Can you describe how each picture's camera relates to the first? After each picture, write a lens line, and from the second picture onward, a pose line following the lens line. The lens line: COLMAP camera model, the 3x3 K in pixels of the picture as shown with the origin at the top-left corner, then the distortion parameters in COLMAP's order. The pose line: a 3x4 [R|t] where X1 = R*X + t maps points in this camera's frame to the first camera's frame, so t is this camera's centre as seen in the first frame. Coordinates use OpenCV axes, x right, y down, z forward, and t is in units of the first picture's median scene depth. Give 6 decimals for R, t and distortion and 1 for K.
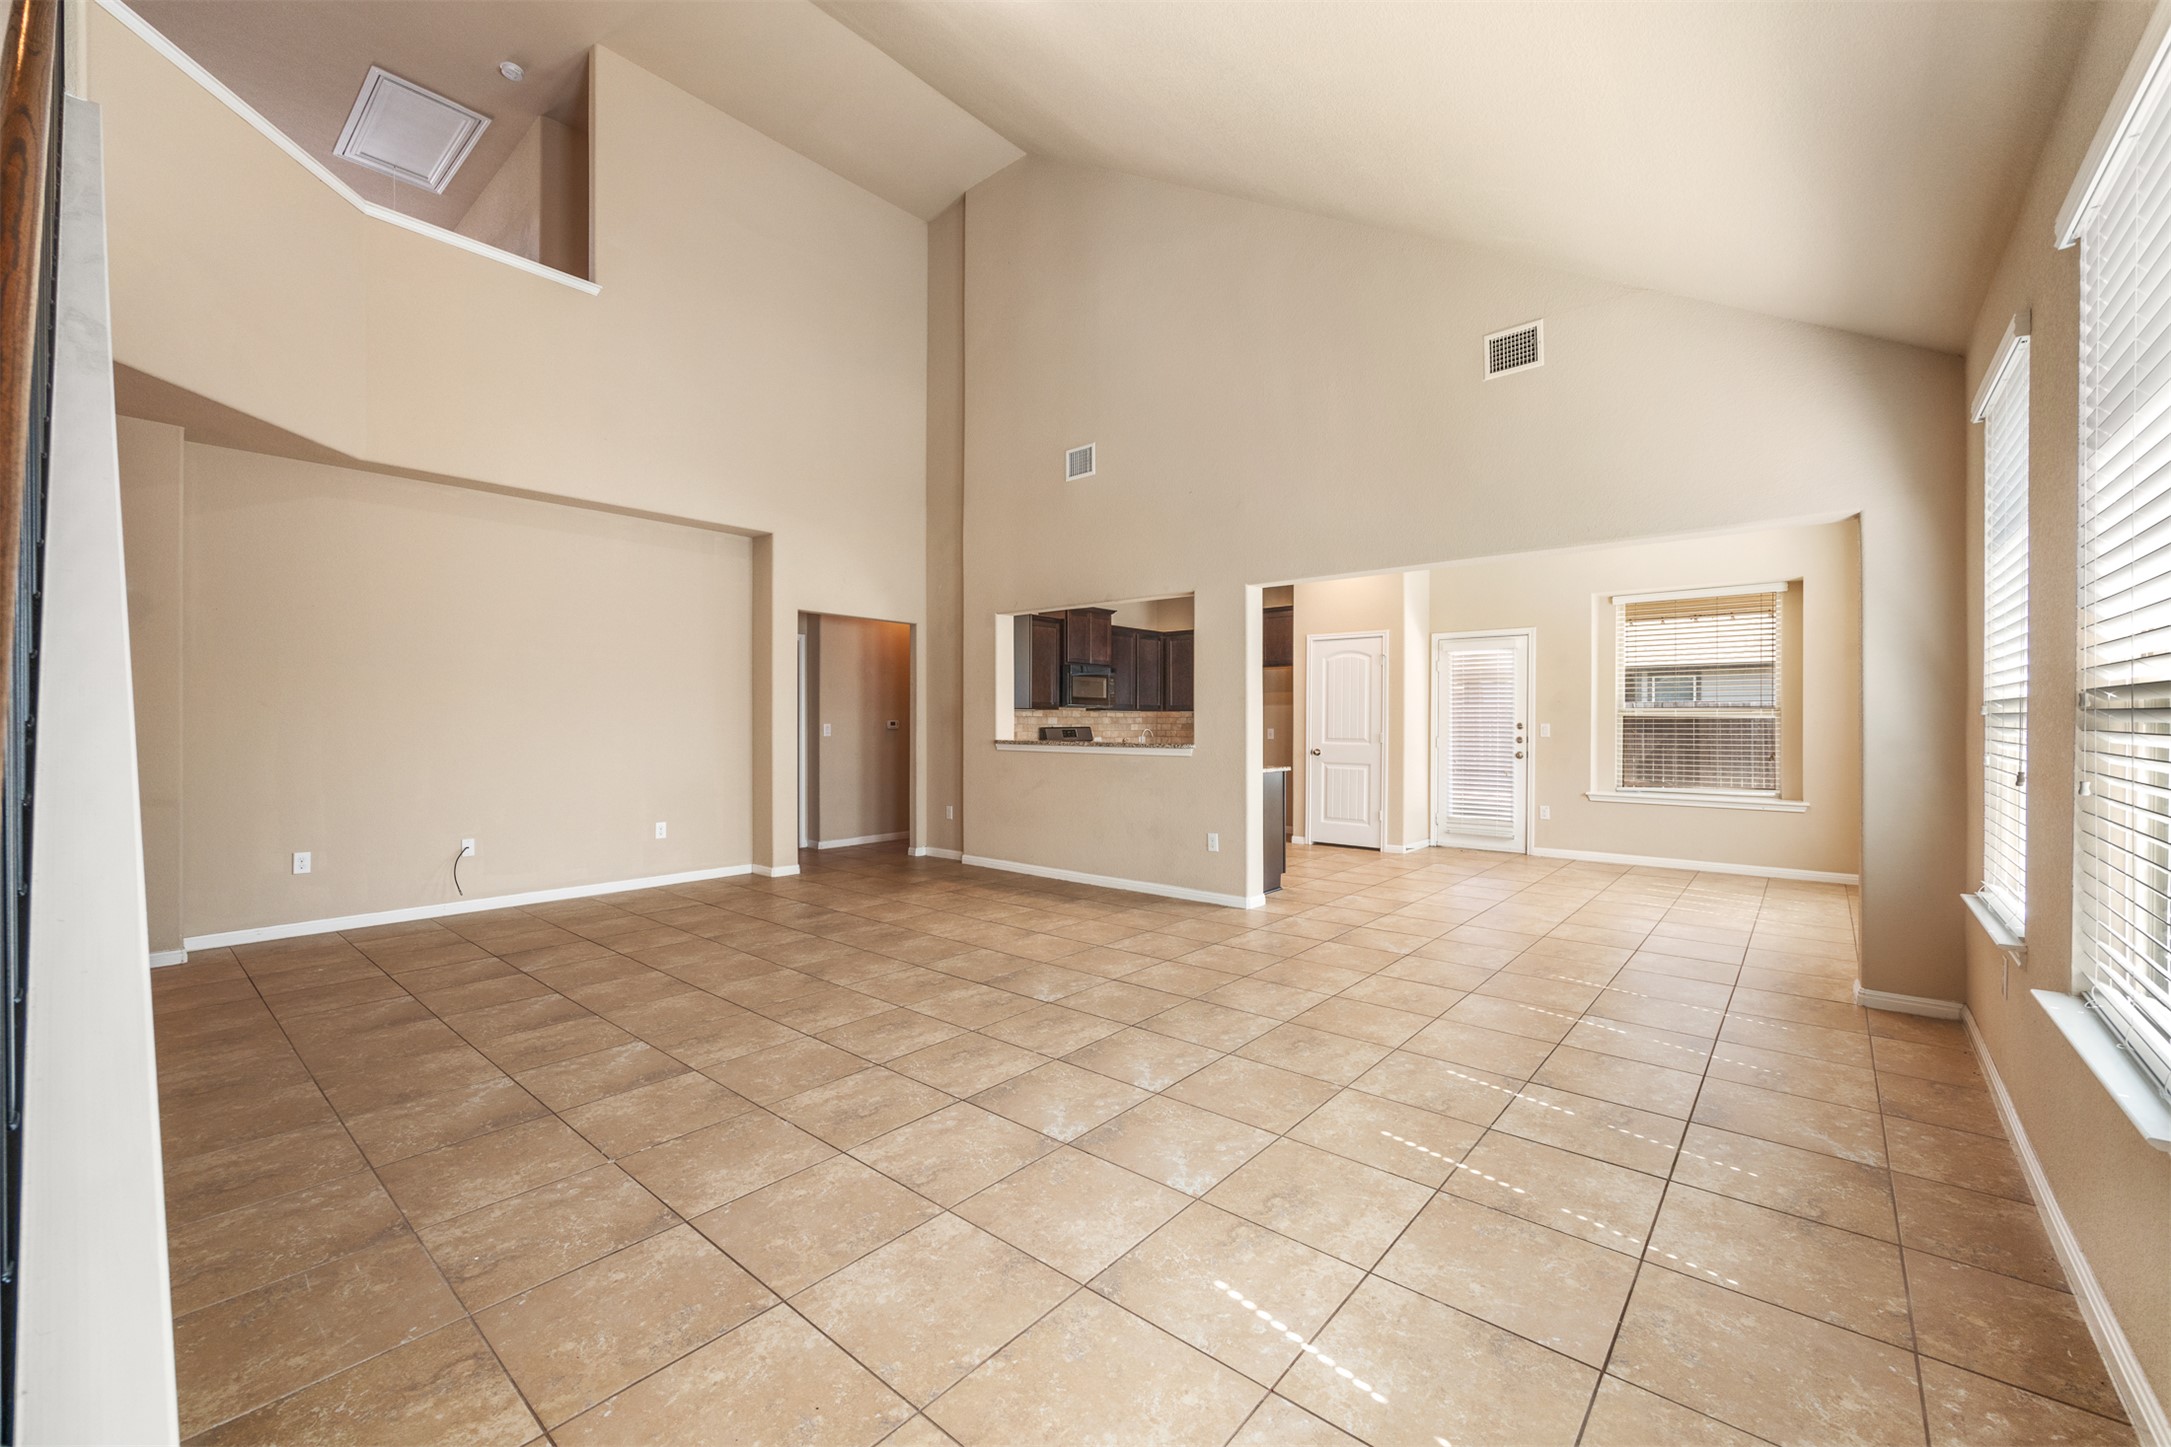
lens RADIAL K [[864.5, 0, 1080.0], [0, 864.5, 702.3], [0, 0, 1]] dist [-0.003117, 0.000872]
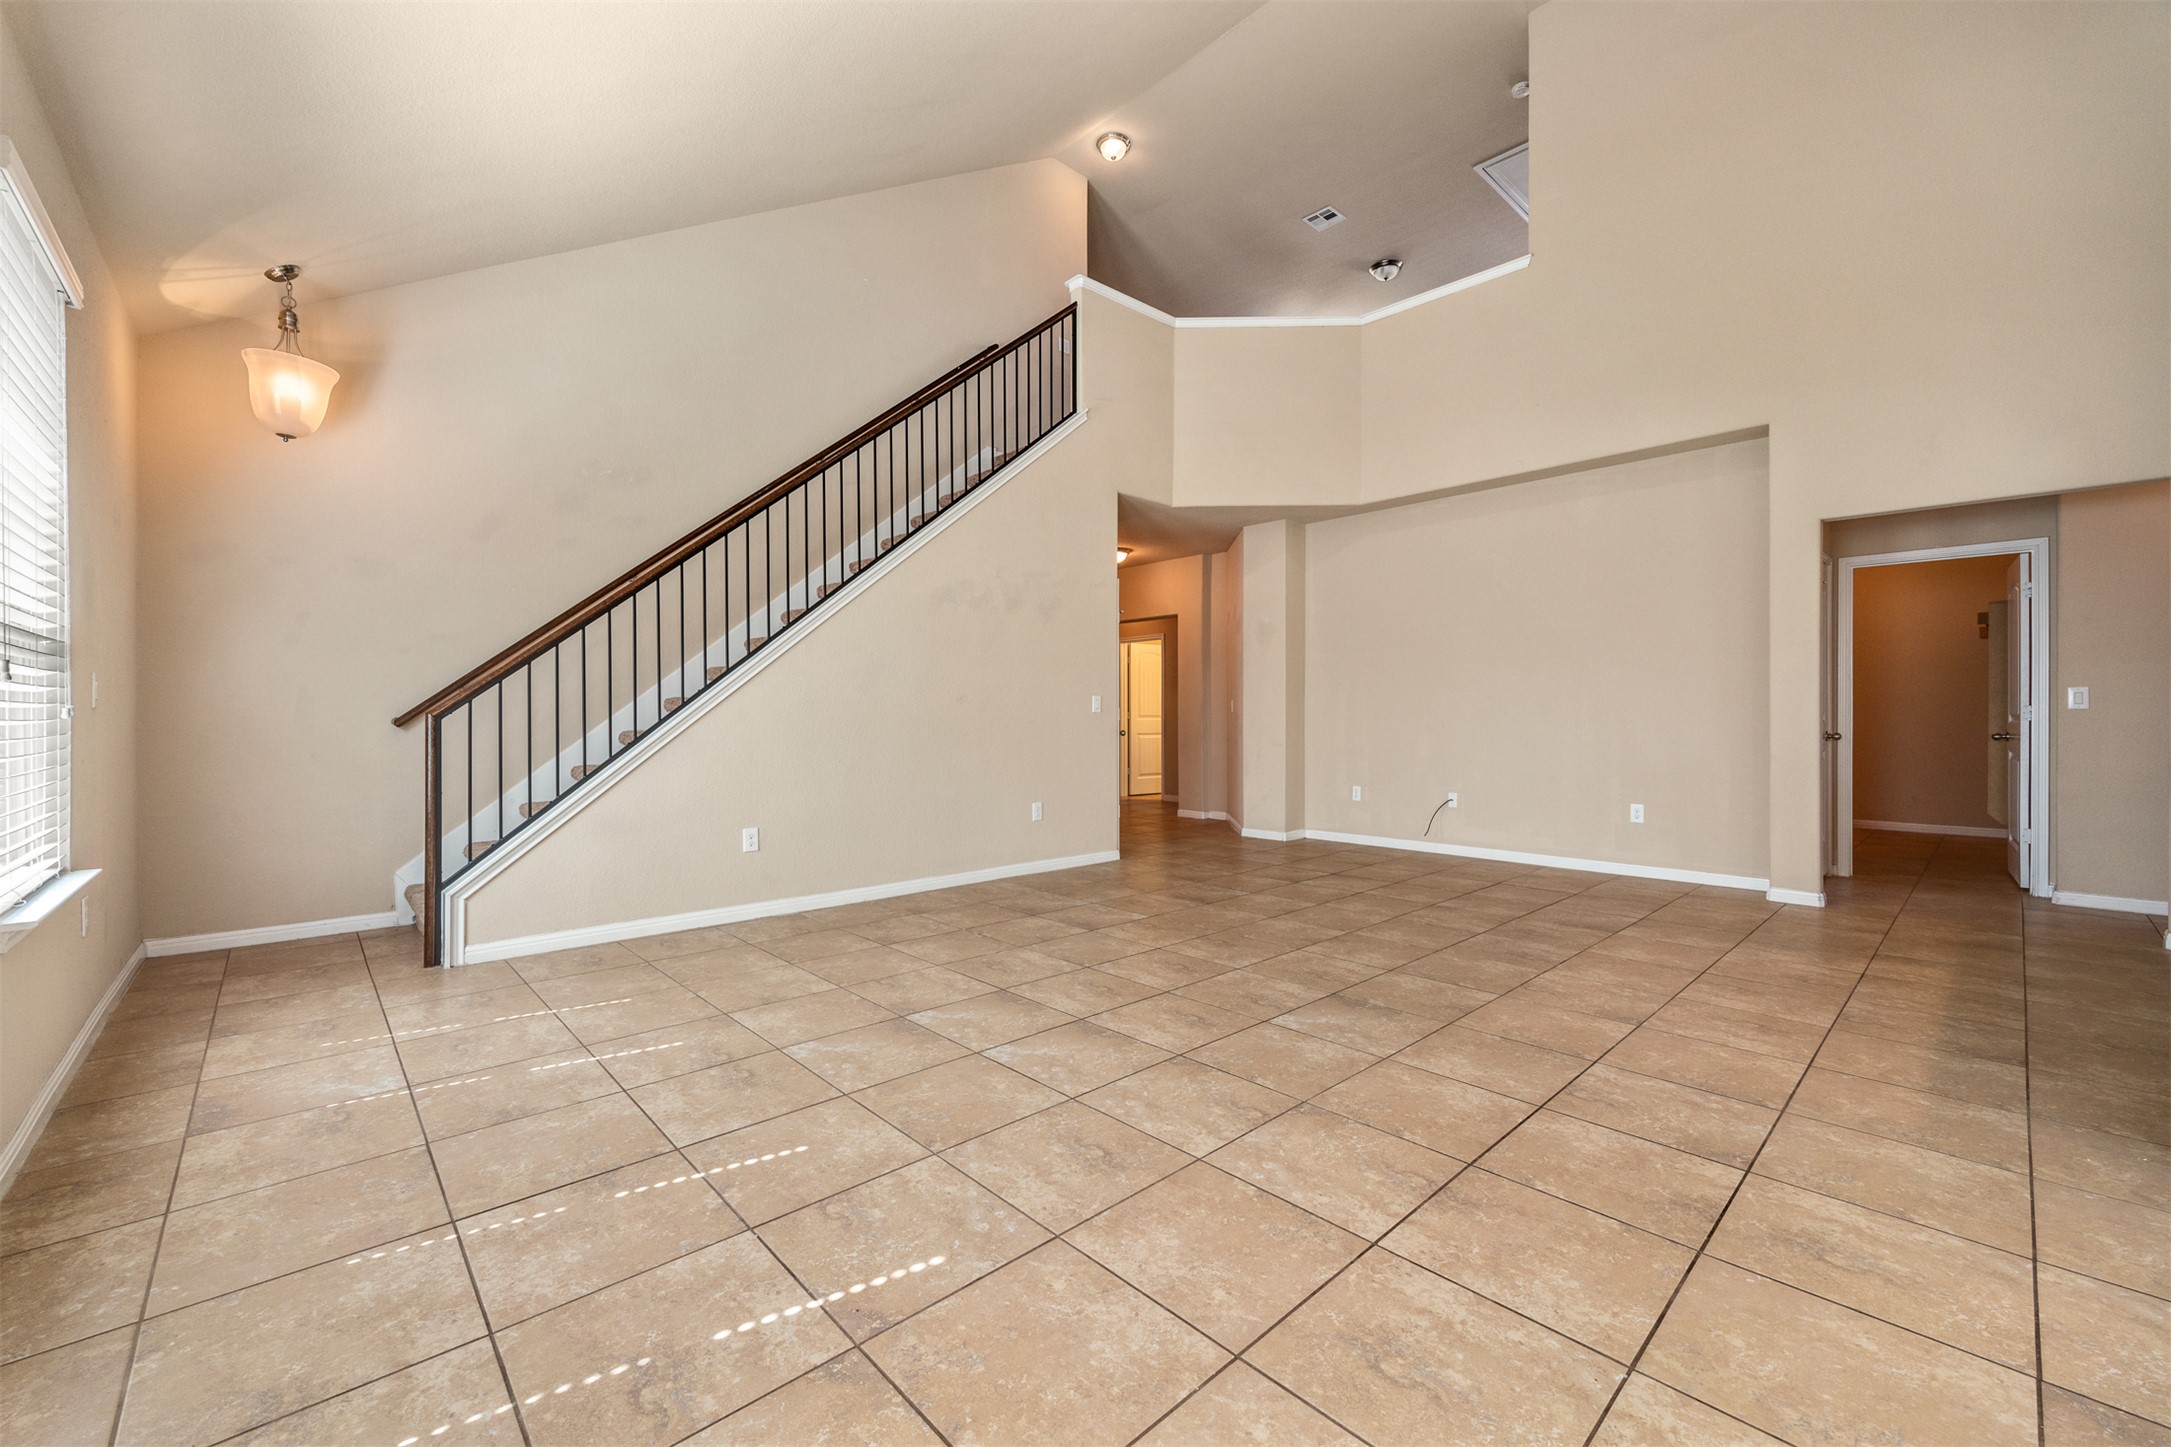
lens RADIAL K [[864.5, 0, 1082.4], [0, 864.5, 727.8], [0, 0, 1]] dist [-0.003117, 0.000872]
pose [[-0.111669, 0.013934, -0.993648, 0.756679], [0.026518, 0.999587, 0.011037, 0.061698], [0.993392, -0.025117, -0.111993, 0.908493]]
